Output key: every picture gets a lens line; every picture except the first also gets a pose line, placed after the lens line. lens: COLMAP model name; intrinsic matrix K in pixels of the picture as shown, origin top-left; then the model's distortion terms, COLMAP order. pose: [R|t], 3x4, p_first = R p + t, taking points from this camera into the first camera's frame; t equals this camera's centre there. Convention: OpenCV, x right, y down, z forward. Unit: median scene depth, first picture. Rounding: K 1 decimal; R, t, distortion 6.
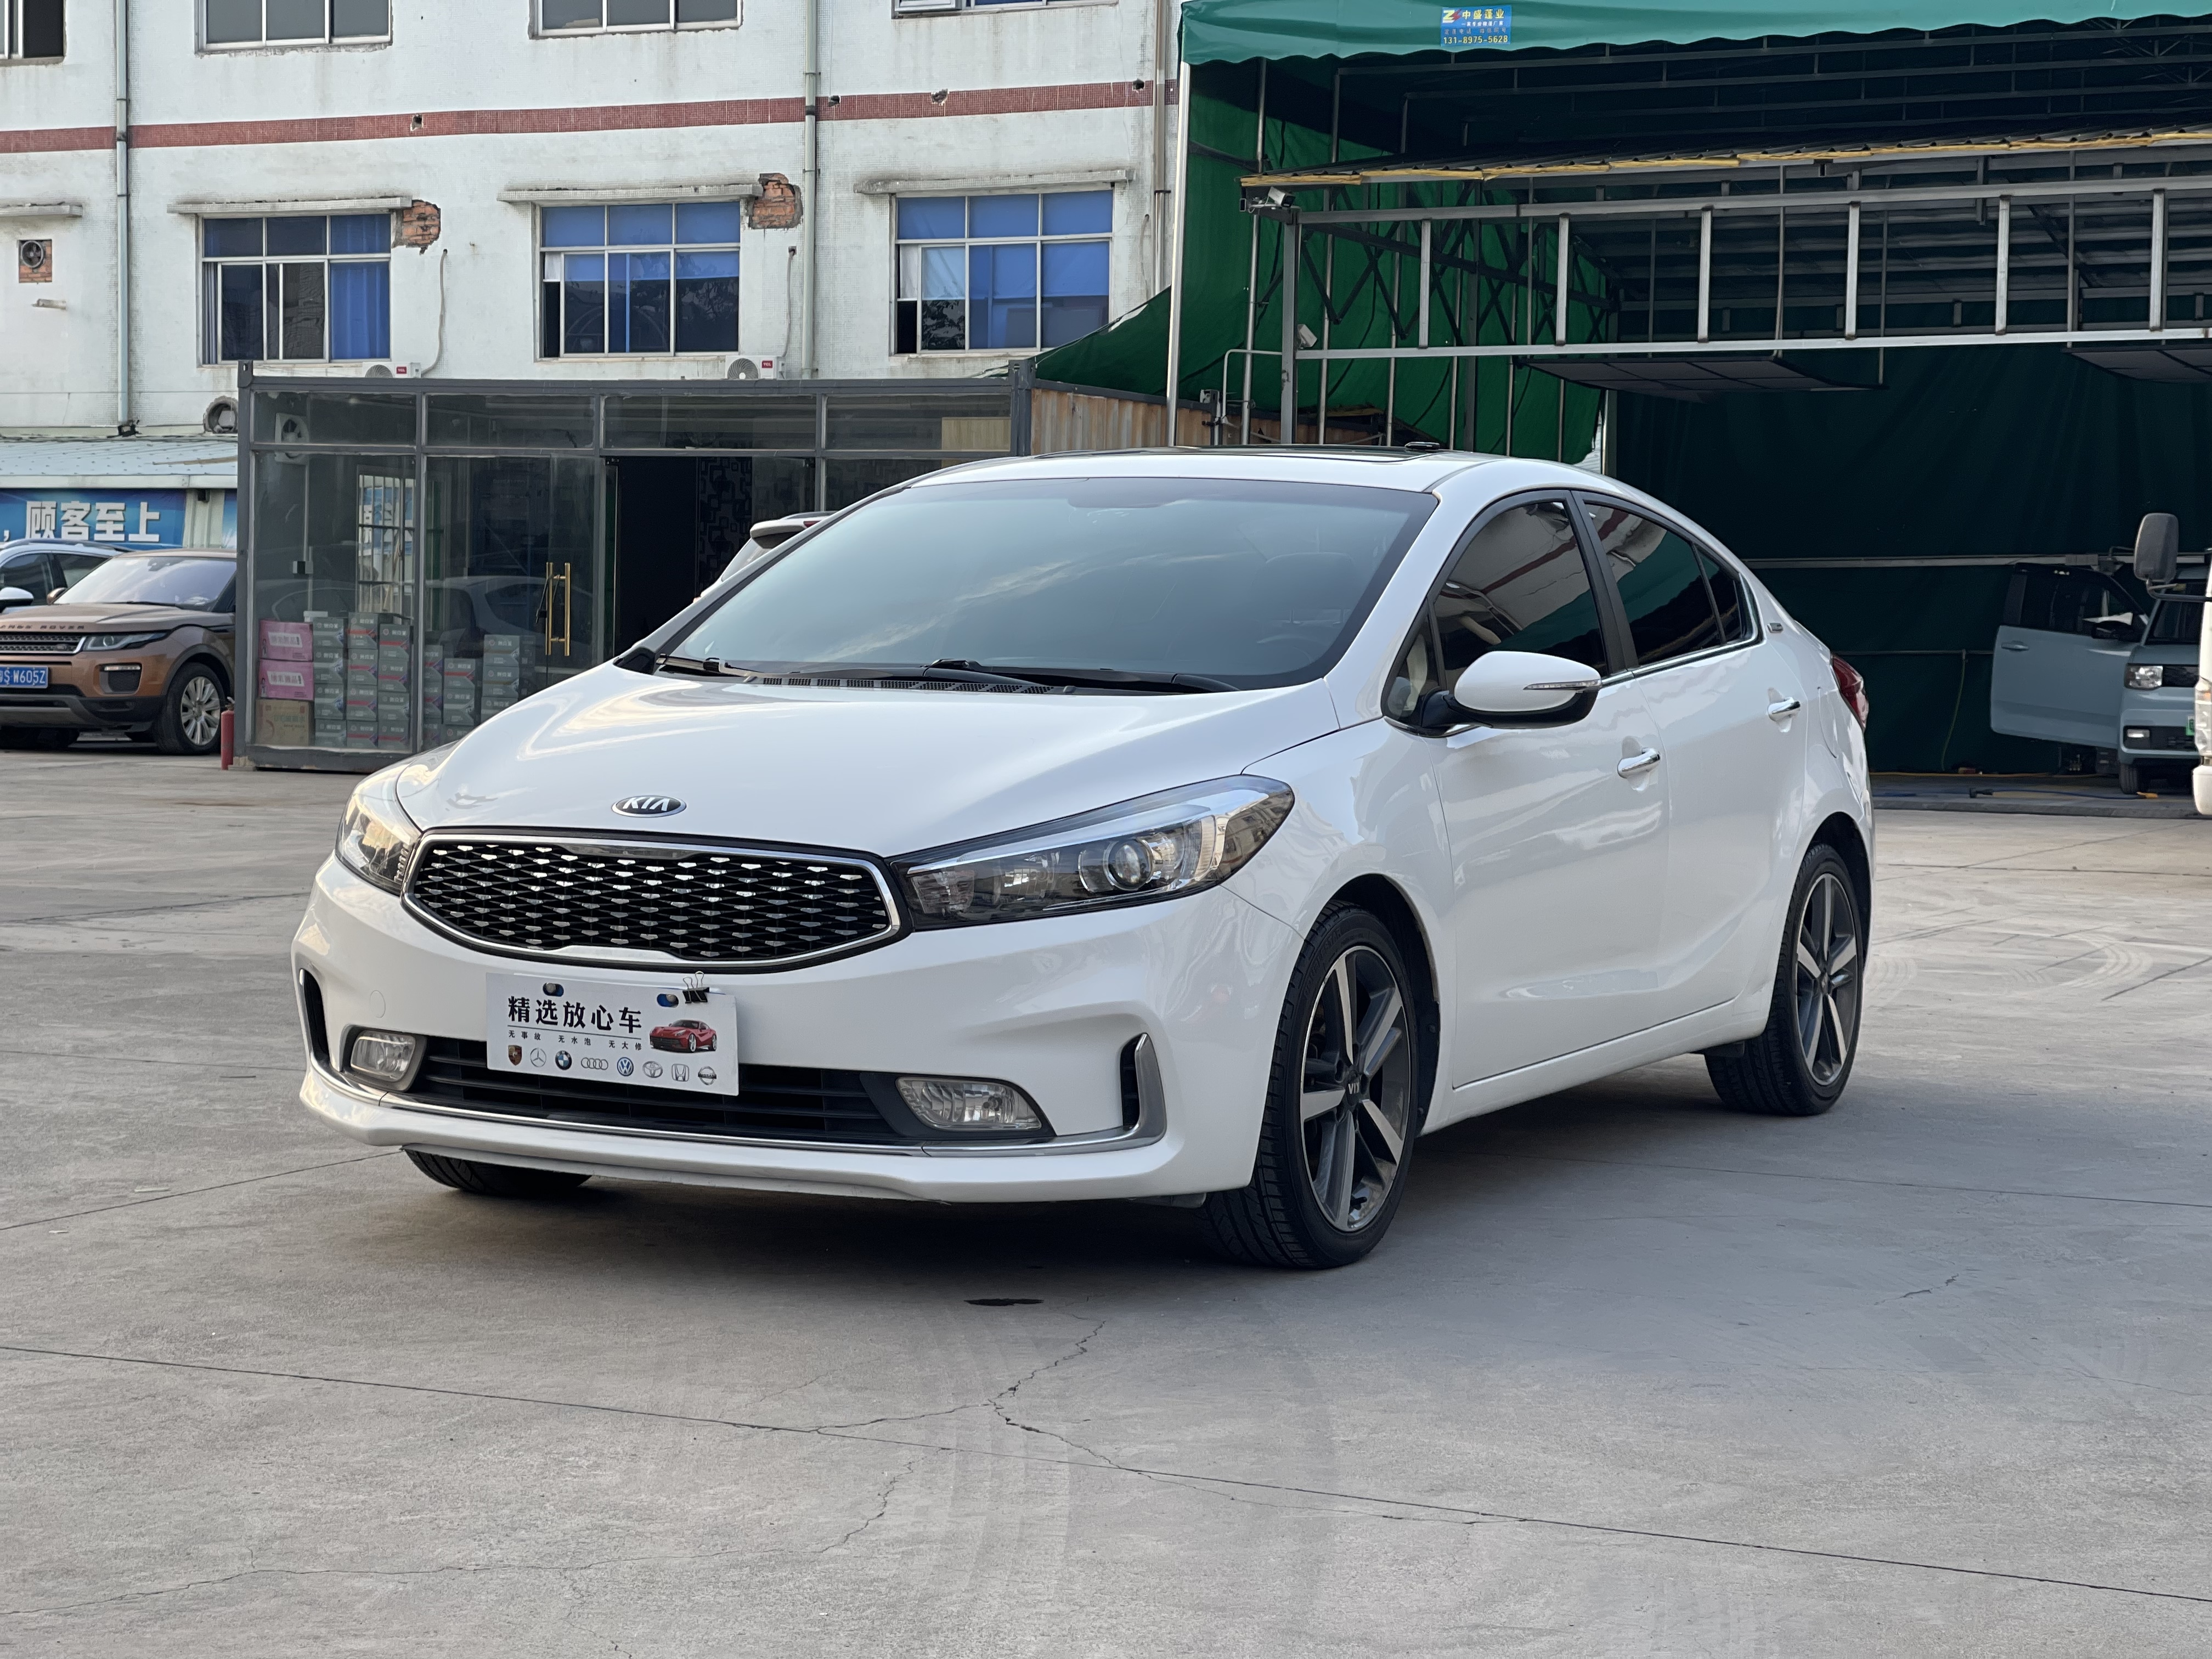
lens RADIAL K [[4064.0, 0, 1089.6], [0, 4064.0, 834.5], [0, 0, 1]] dist [0.171189, 0.000000]
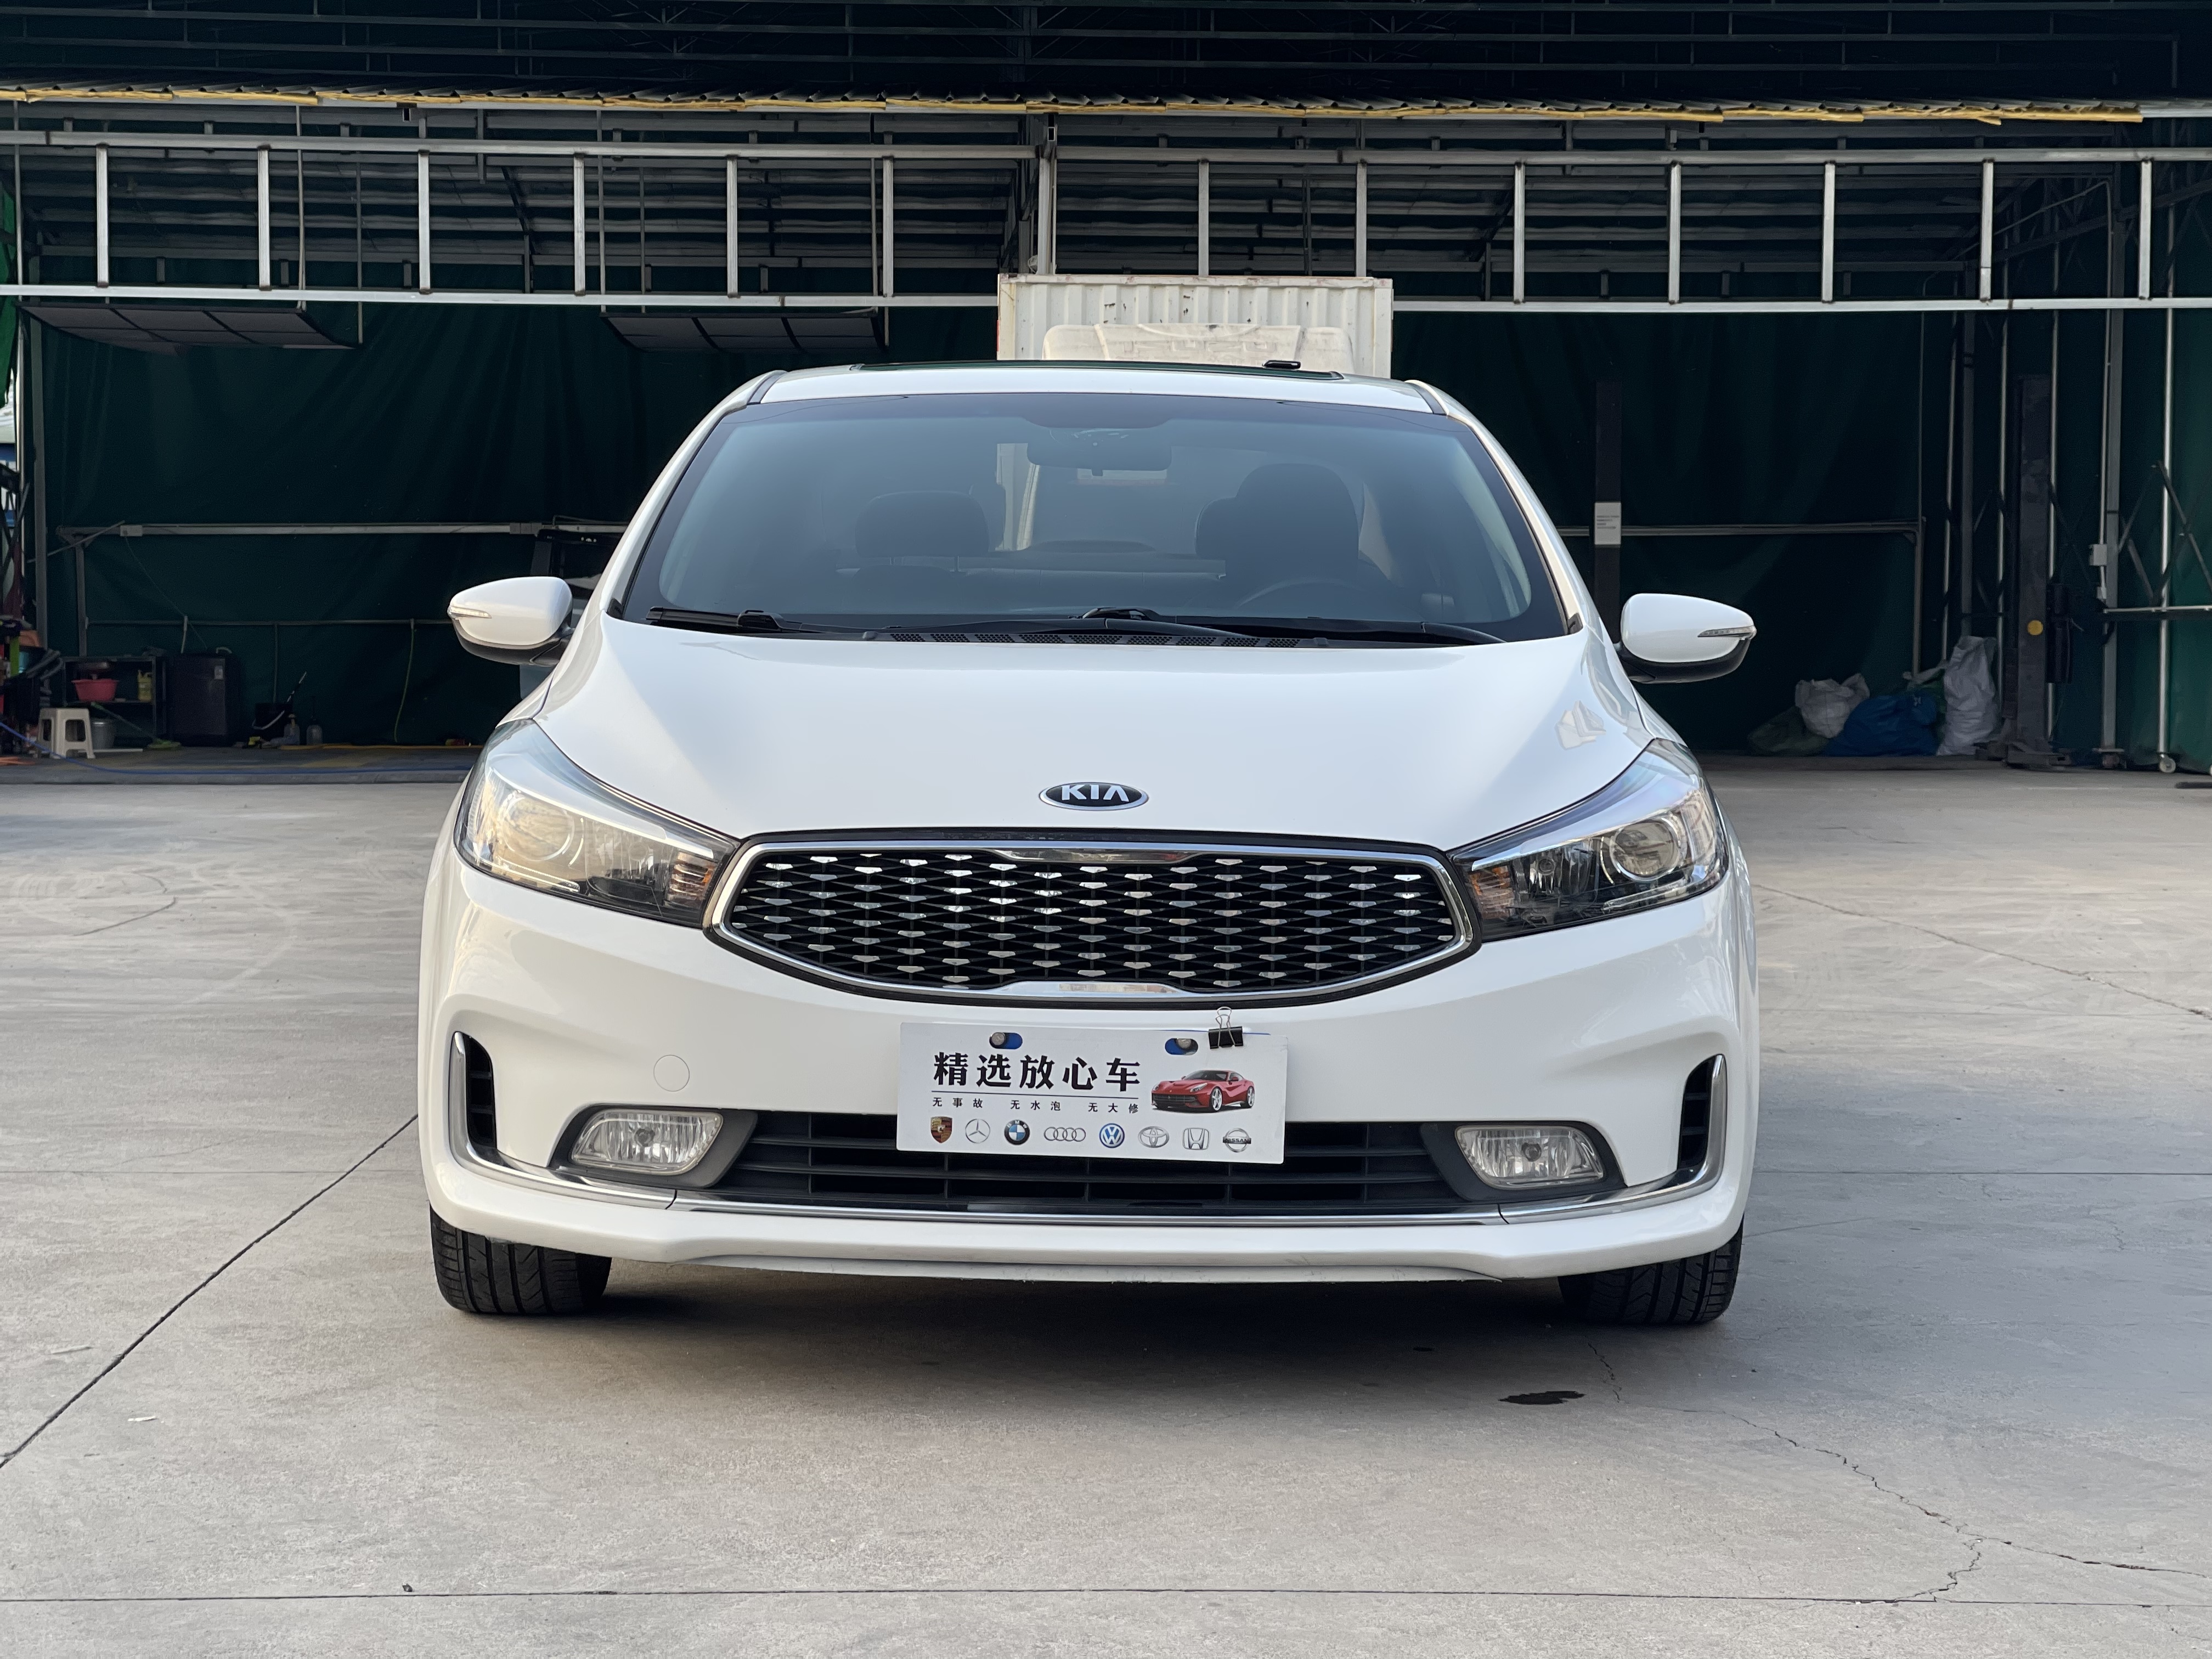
lens RADIAL K [[4064.0, 0, 1121.2], [0, 4064.0, 823.1], [0, 0, 1]] dist [0.171189, 0.000000]
pose [[0.896868, -0.032824, 0.441079, -0.447358], [0.031144, 0.999454, 0.011052, -0.010293], [-0.441201, 0.003825, 0.897400, 0.309698]]
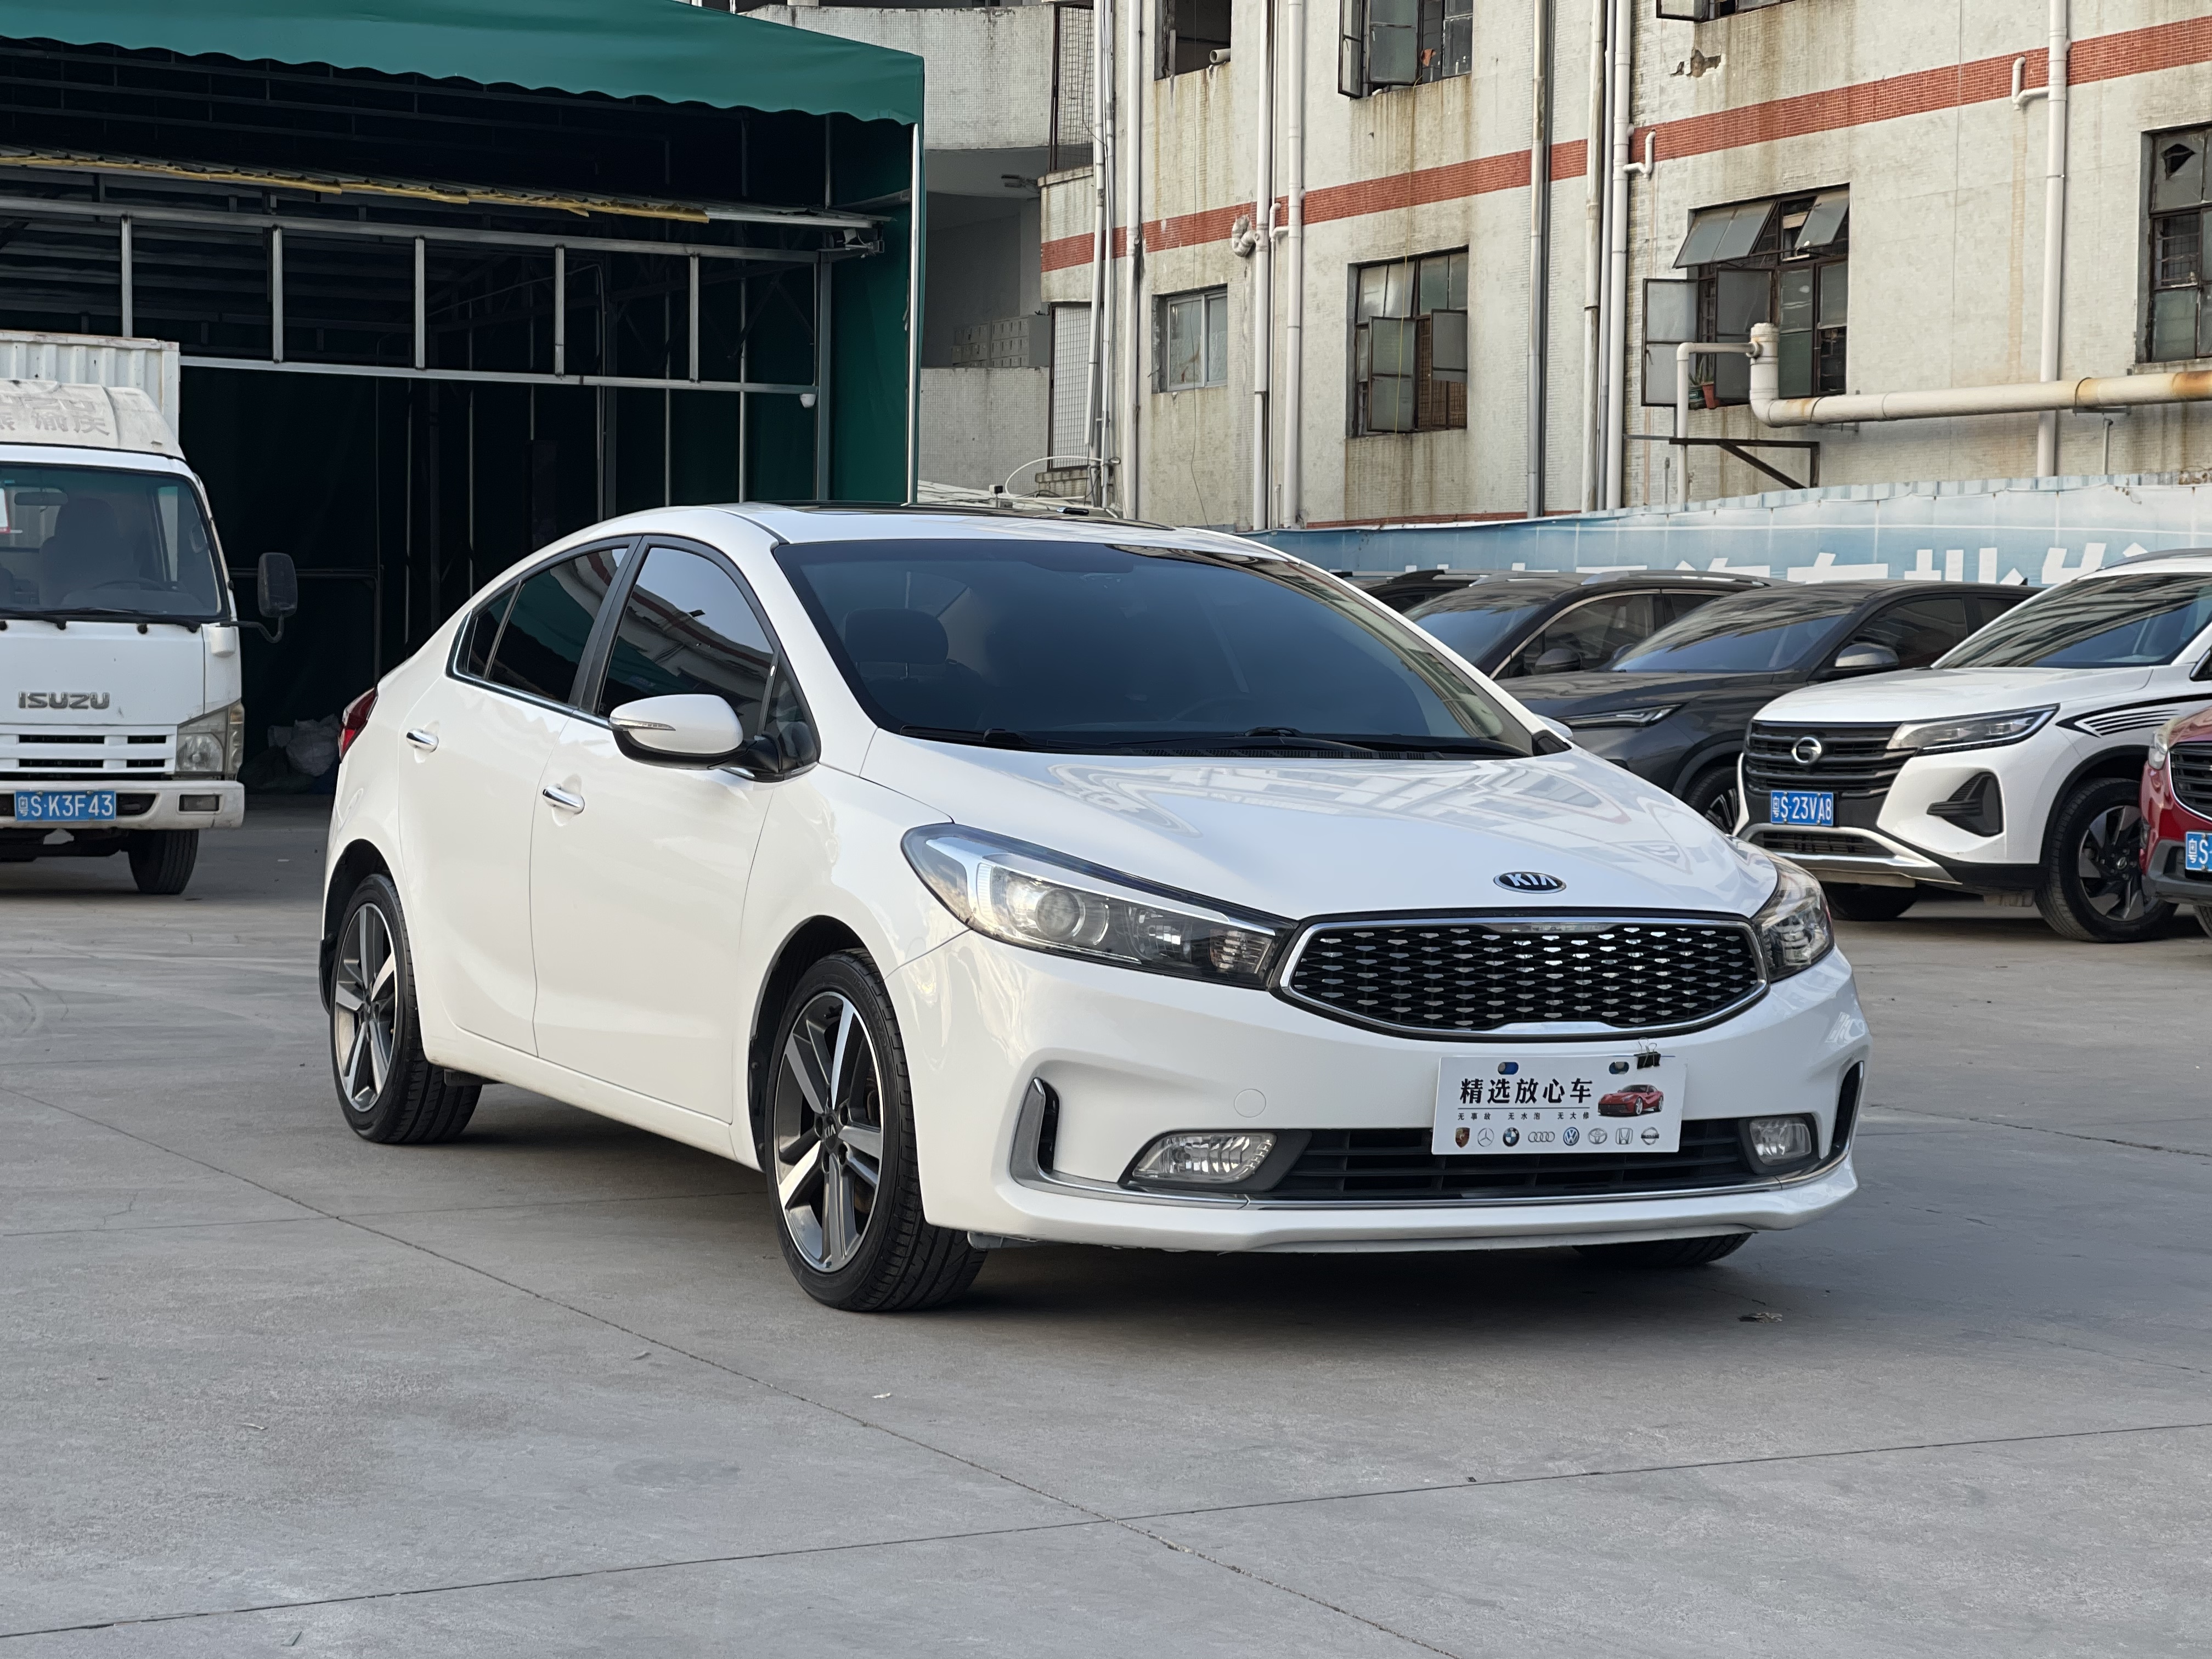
lens RADIAL K [[4064.0, 0, 1119.9], [0, 4064.0, 847.8], [0, 0, 1]] dist [0.171189, 0.000000]
pose [[0.601422, -0.042947, 0.797776, -0.996930], [0.035161, 0.999009, 0.027274, -0.047714], [-0.798157, 0.011647, 0.602336, 0.468904]]
